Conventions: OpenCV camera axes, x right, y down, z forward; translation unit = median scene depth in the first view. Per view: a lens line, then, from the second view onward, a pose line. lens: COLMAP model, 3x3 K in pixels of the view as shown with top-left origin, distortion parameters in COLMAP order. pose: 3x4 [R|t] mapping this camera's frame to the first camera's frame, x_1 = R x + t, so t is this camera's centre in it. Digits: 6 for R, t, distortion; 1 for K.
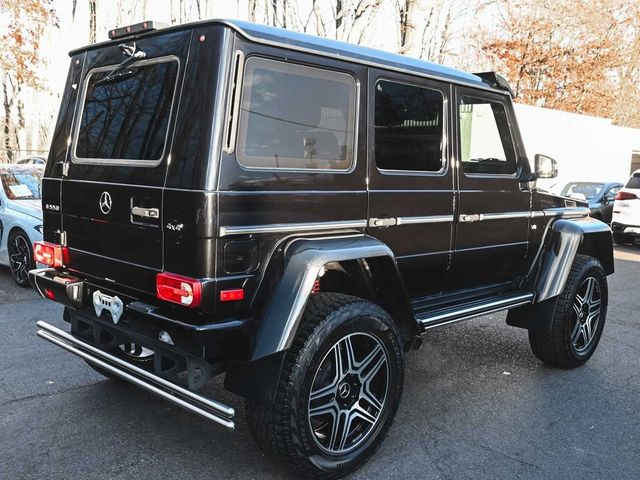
lens RADIAL K [[648.1, 0, 320.0], [0, 648.1, 240.0], [0, 0, 1]] dist [0.001213, 0.003711]
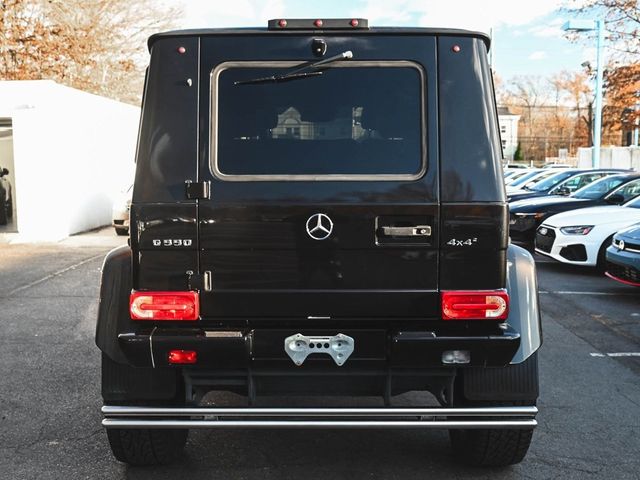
lens RADIAL K [[714.6, 0, 320.0], [0, 714.6, 240.0], [0, 0, 1]] dist [-0.001472, 0.002371]
pose [[0.723213, -0.109314, 0.681919, -1.017683], [0.107490, 0.993178, 0.045211, -0.086798], [-0.682209, 0.040602, 0.730029, 0.338641]]
